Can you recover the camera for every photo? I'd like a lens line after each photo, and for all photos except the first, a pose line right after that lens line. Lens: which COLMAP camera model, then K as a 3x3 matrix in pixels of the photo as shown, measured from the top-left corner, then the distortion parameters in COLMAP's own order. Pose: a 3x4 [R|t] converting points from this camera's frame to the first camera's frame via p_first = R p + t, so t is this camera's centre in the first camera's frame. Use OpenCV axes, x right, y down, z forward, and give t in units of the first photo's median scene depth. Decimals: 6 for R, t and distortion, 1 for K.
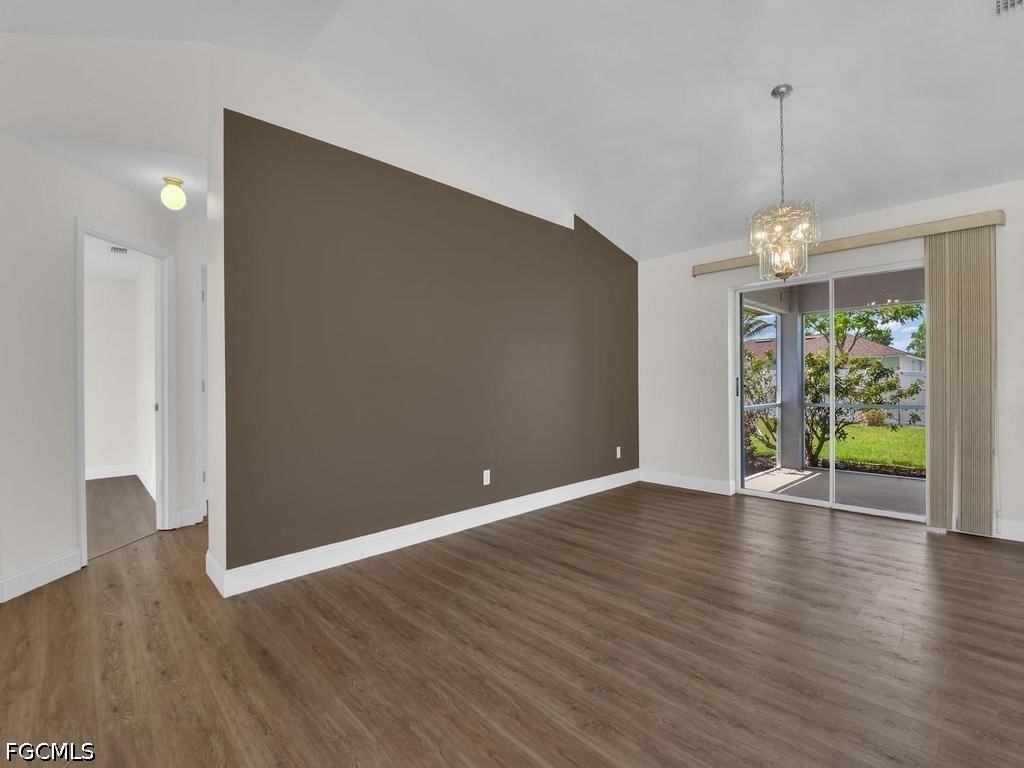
lens RADIAL K [[478.5, 0, 514.0], [0, 478.5, 382.2], [0, 0, 1]] dist [0.000093, -0.009334]
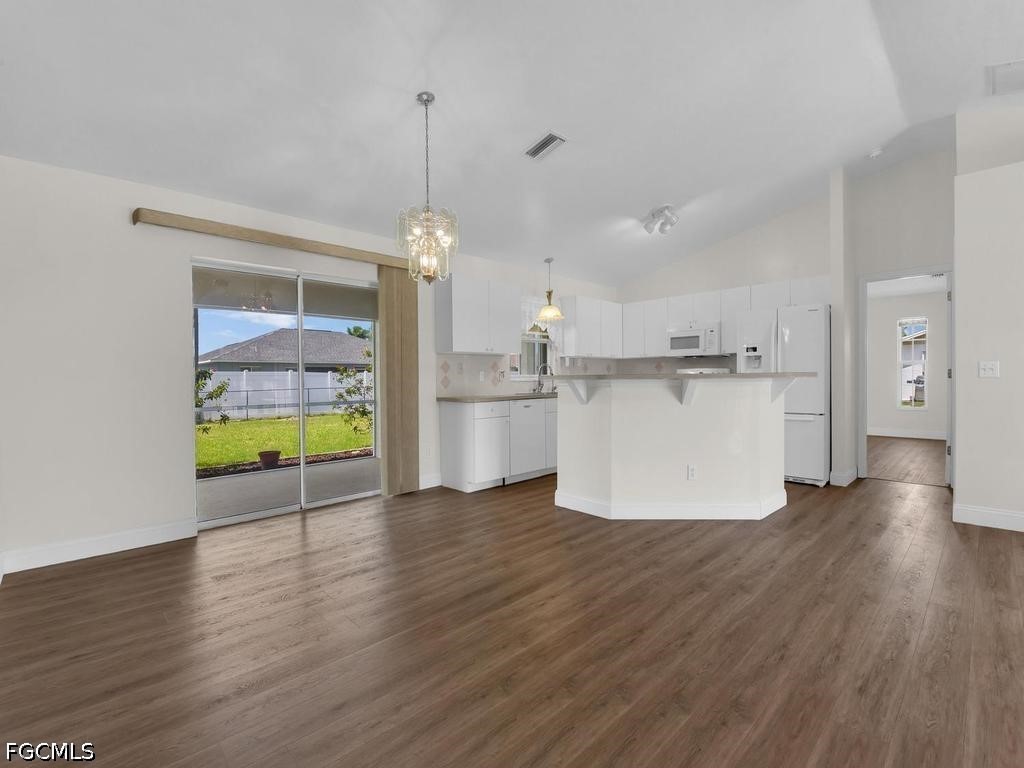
lens RADIAL K [[461.5, 0, 516.3], [0, 461.5, 389.0], [0, 0, 1]] dist [-0.015713, -0.000463]
pose [[-0.012809, -0.018952, 0.999738, -0.519616], [0.008456, 0.999783, 0.019061, -0.002258], [-0.999882, 0.008698, -0.012646, 0.966700]]
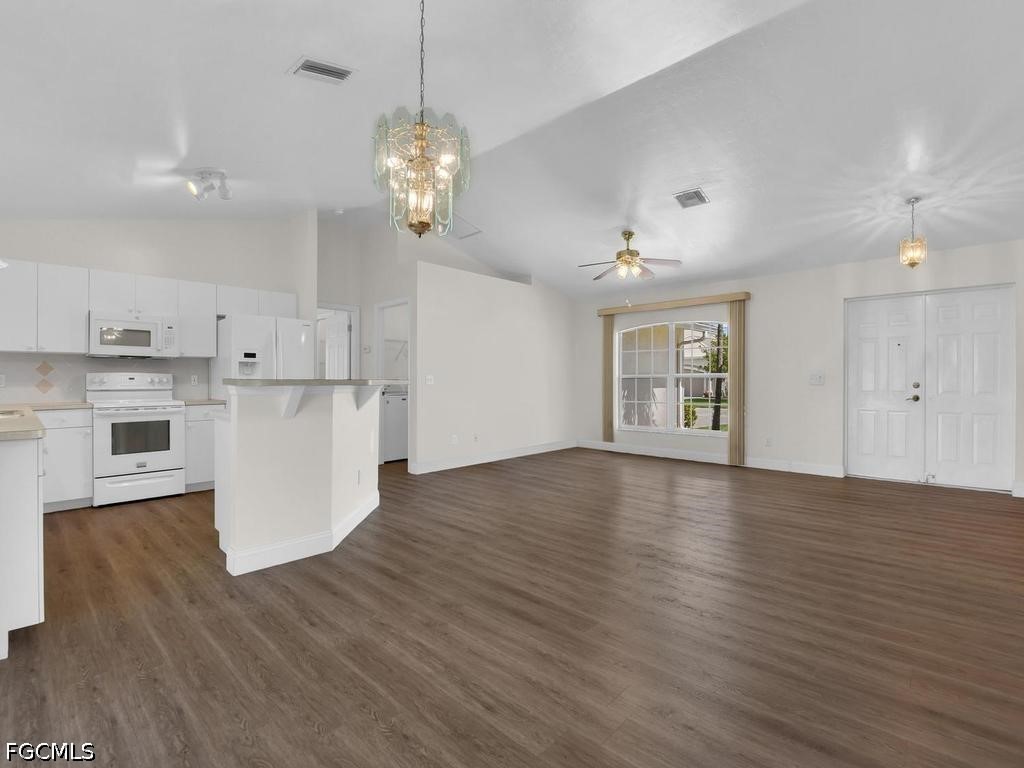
lens RADIAL K [[484.9, 0, 507.2], [0, 484.9, 378.3], [0, 0, 1]] dist [0.034463, -0.025910]
pose [[-0.998978, 0.010217, -0.044034, 0.561048], [0.010390, 0.999939, -0.003718, -0.005319], [0.043993, -0.004172, -0.999023, 2.007457]]
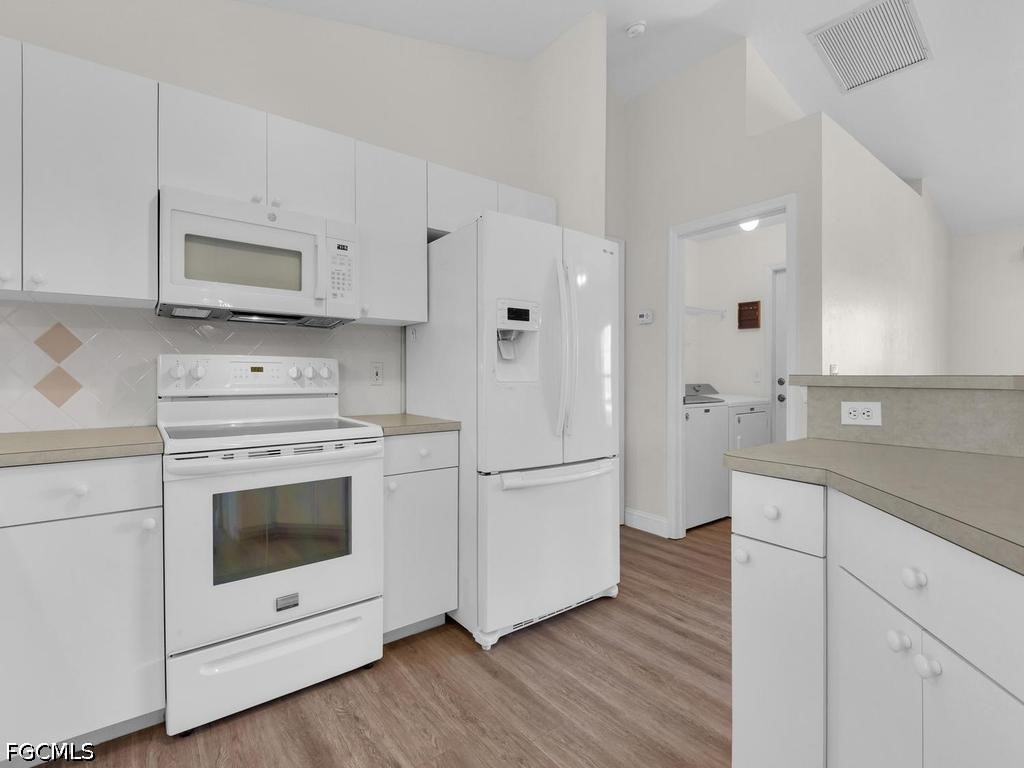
lens RADIAL K [[457.8, 0, 498.7], [0, 457.8, 378.9], [0, 0, 1]] dist [0.001319, 0.000103]
pose [[-0.993539, 0.002159, 0.113466, 1.480232], [0.003886, 0.999880, 0.015001, -0.020050], [-0.113420, 0.015345, -0.993429, 0.715237]]
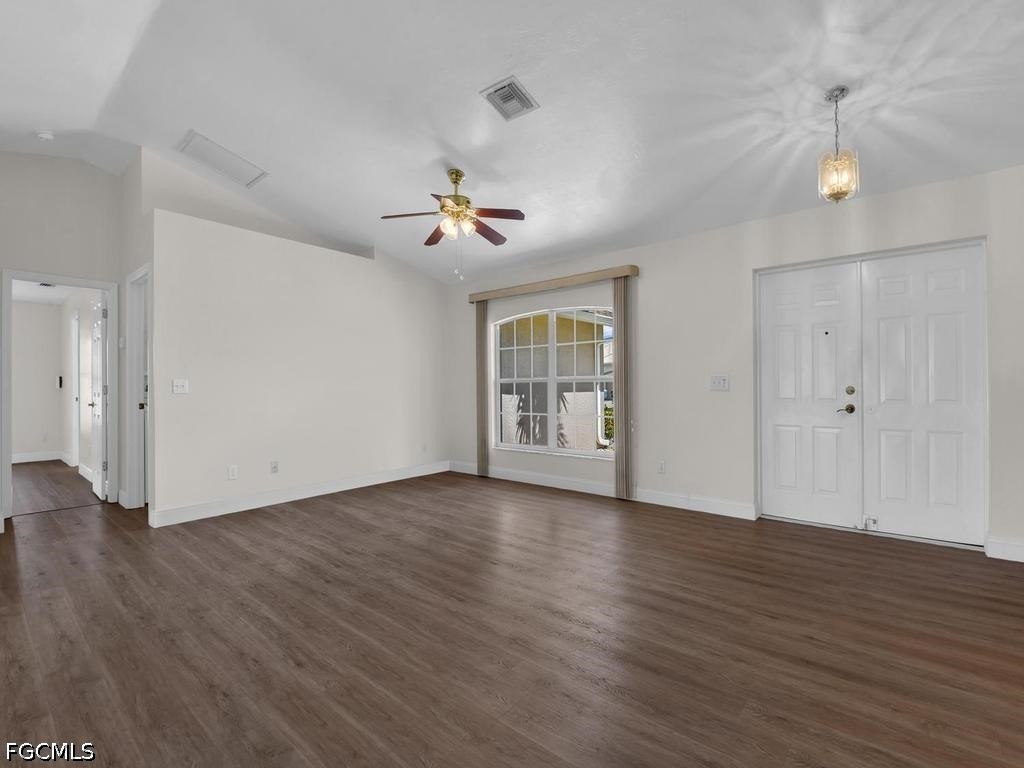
lens RADIAL K [[478.5, 0, 514.0], [0, 478.5, 382.2], [0, 0, 1]] dist [0.000093, -0.009334]
pose [[-0.994231, 0.017645, -0.105798, -0.140531], [0.018249, 0.999822, -0.004745, -0.001003], [0.105696, -0.006648, -0.994376, 1.289616]]
